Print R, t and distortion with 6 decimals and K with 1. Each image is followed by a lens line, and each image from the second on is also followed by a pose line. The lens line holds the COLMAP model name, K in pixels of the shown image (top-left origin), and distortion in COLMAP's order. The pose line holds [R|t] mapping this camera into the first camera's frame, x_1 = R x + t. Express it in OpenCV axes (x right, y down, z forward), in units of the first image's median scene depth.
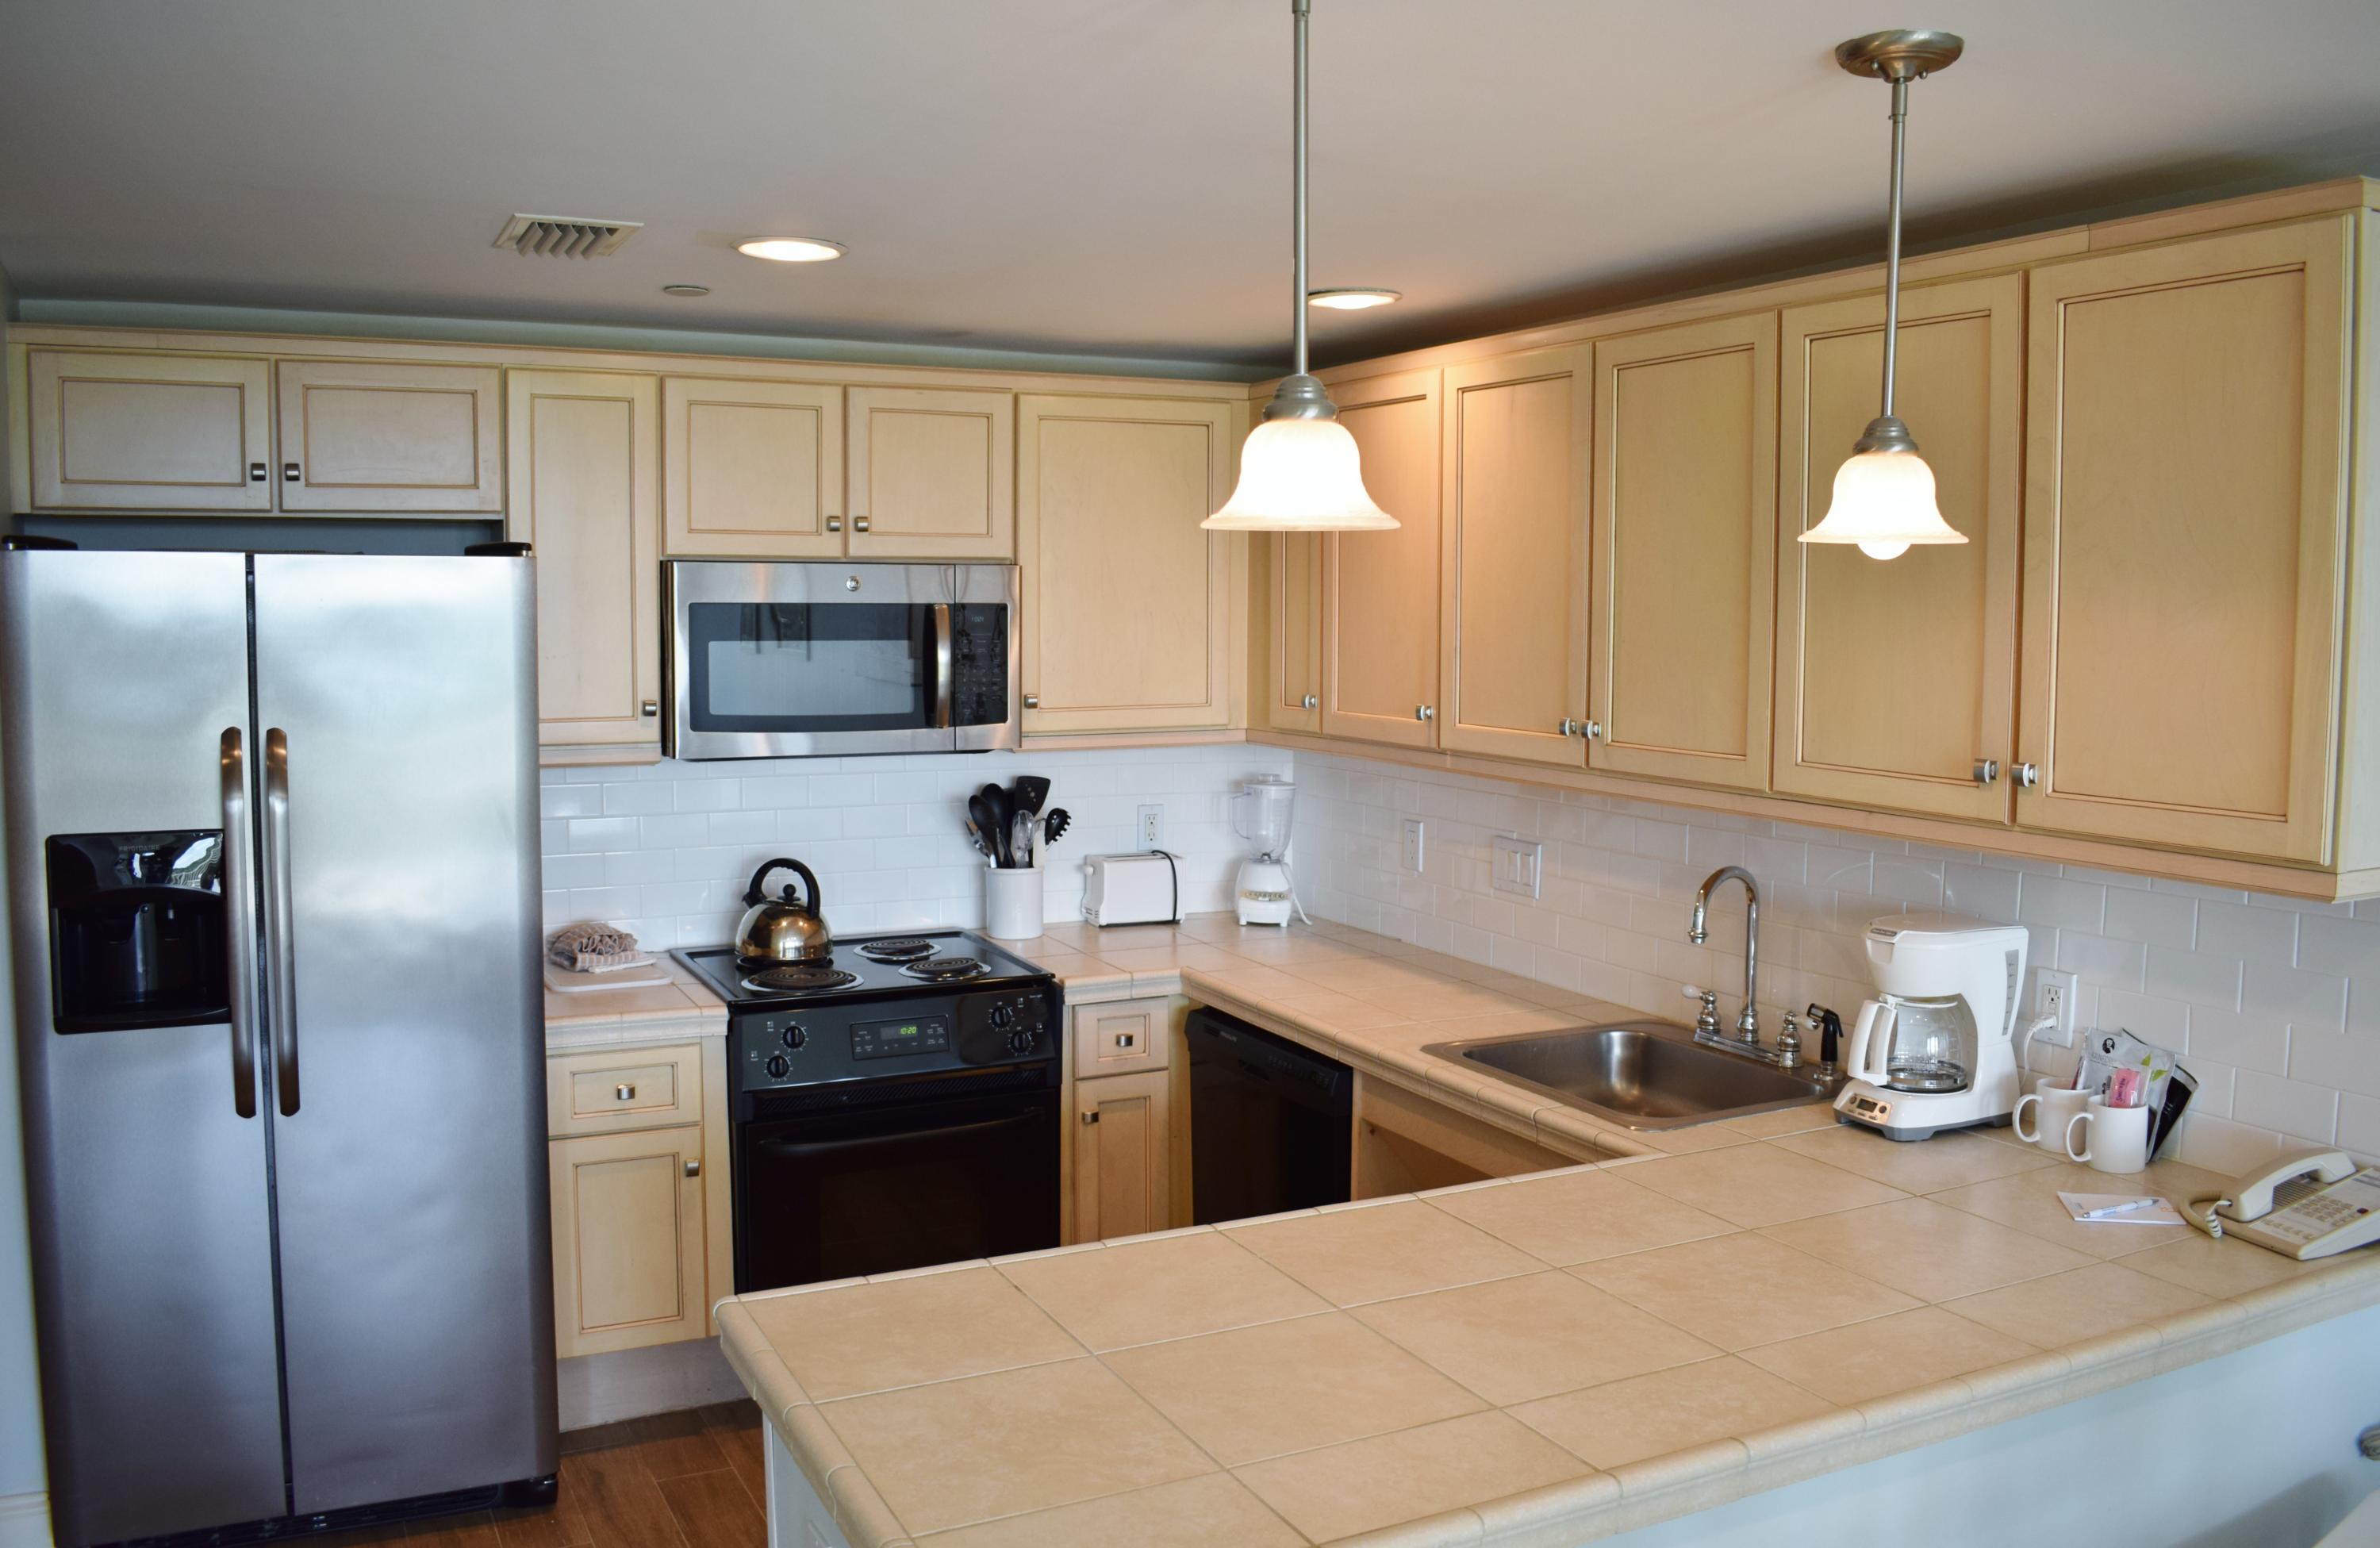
lens RADIAL K [[1902.3, 0, 1209.5], [0, 1902.3, 770.8], [0, 0, 1]] dist [-0.107101, 0.029544]
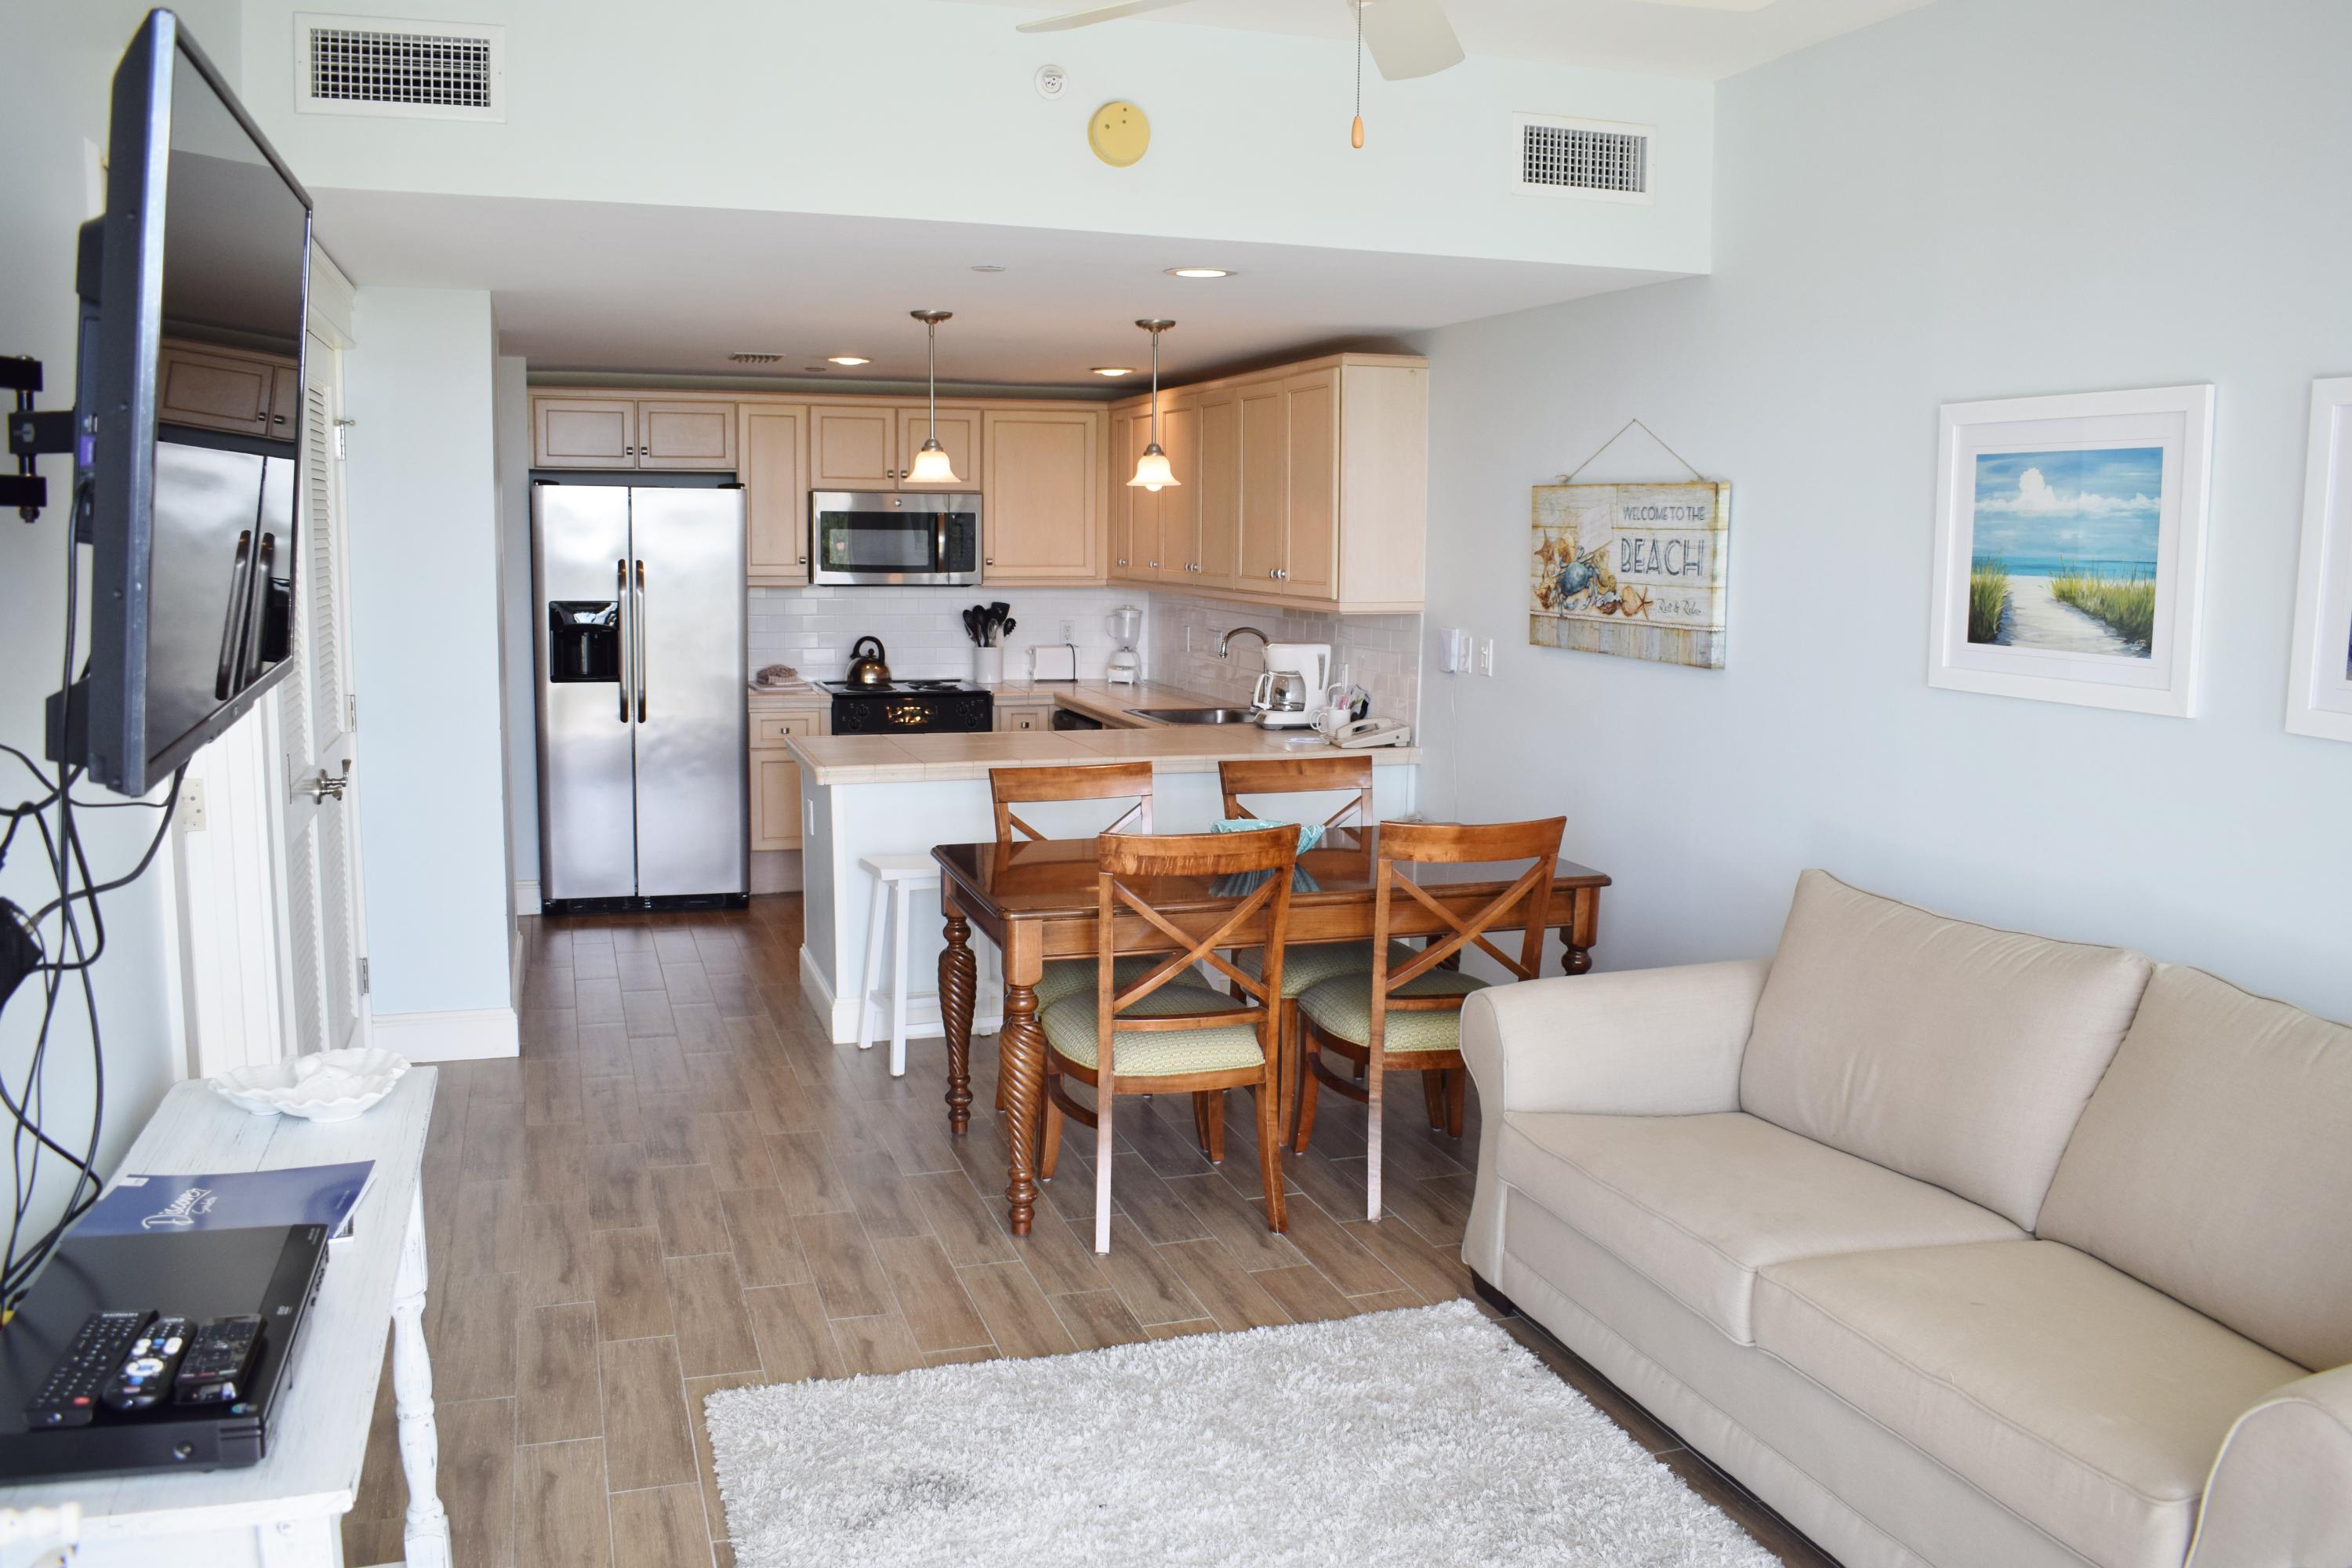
lens RADIAL K [[1841.6, 0, 1190.0], [0, 1841.6, 767.4], [0, 0, 1]] dist [-0.091217, 0.019979]
pose [[0.989616, 0.024854, -0.141571, 0.515121], [-0.019473, 0.999039, 0.039271, 0.130811], [0.142411, -0.036106, 0.989149, -1.180237]]
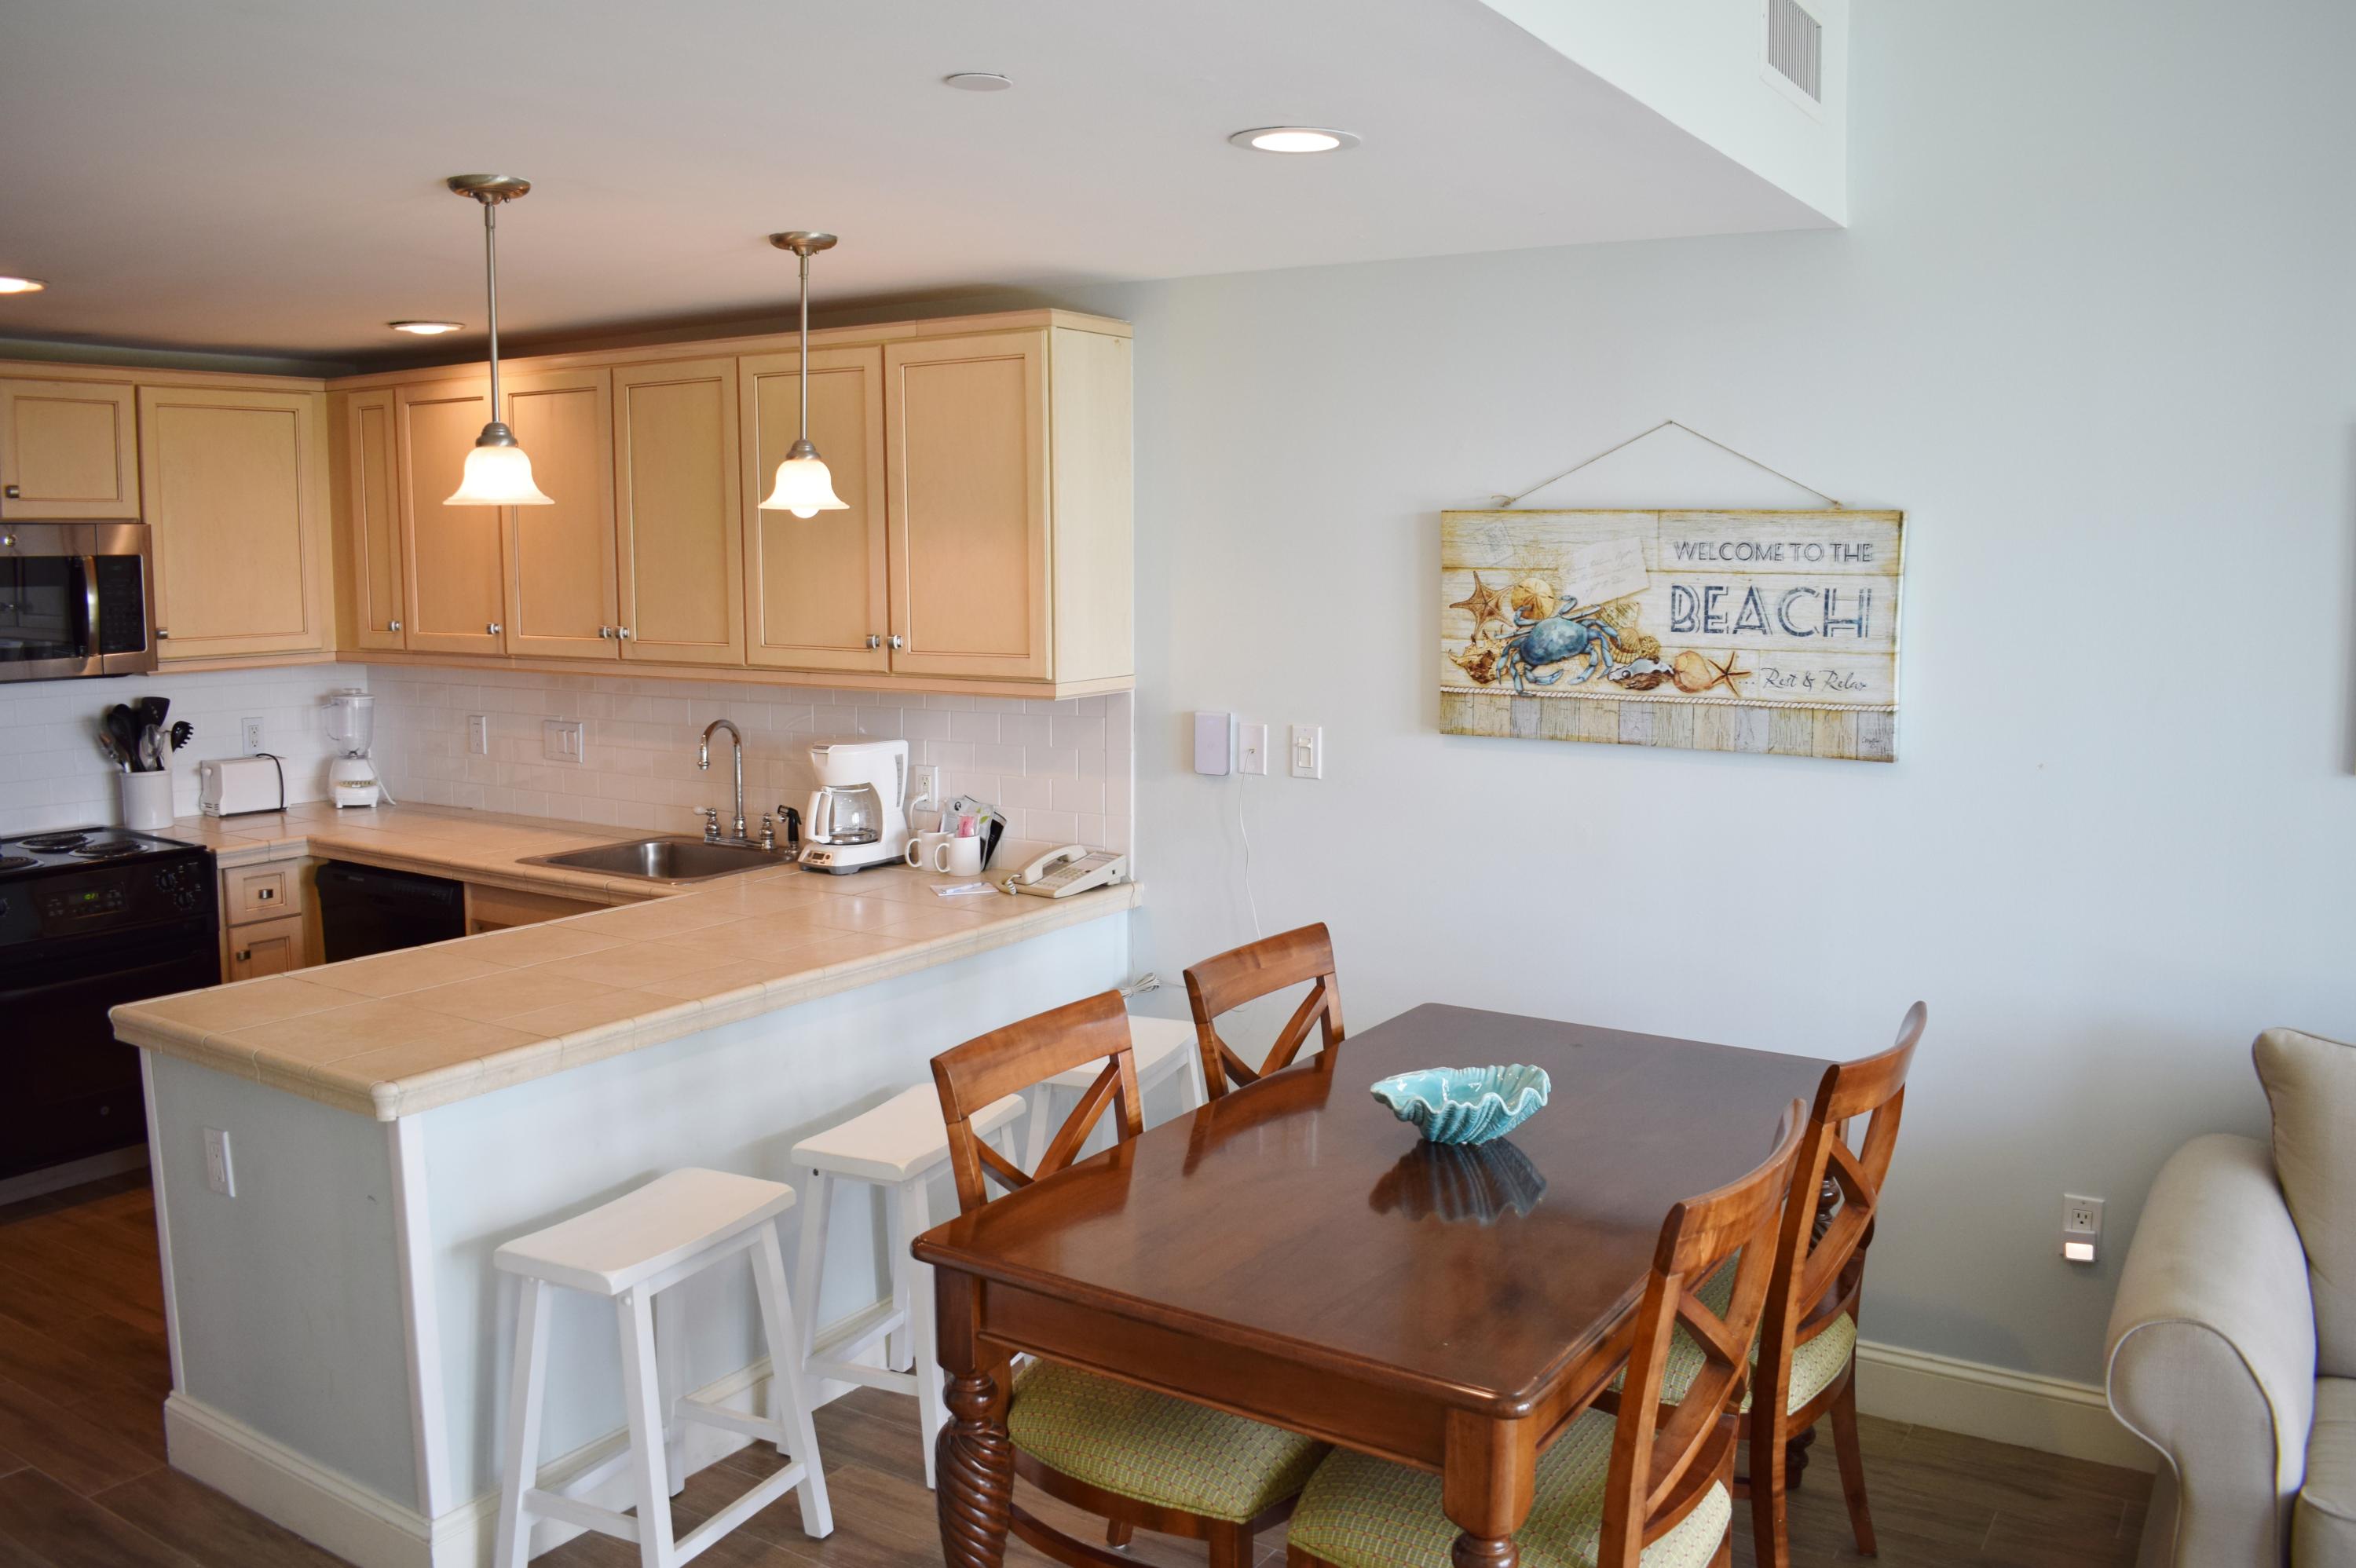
lens RADIAL K [[1844.6, 0, 1158.2], [0, 1844.6, 787.7], [0, 0, 1]] dist [-0.091217, 0.019979]
pose [[0.866940, -0.068803, 0.493640, -0.147602], [0.049179, 0.997401, 0.052649, 0.044009], [-0.495980, -0.021367, 0.868071, -0.442953]]
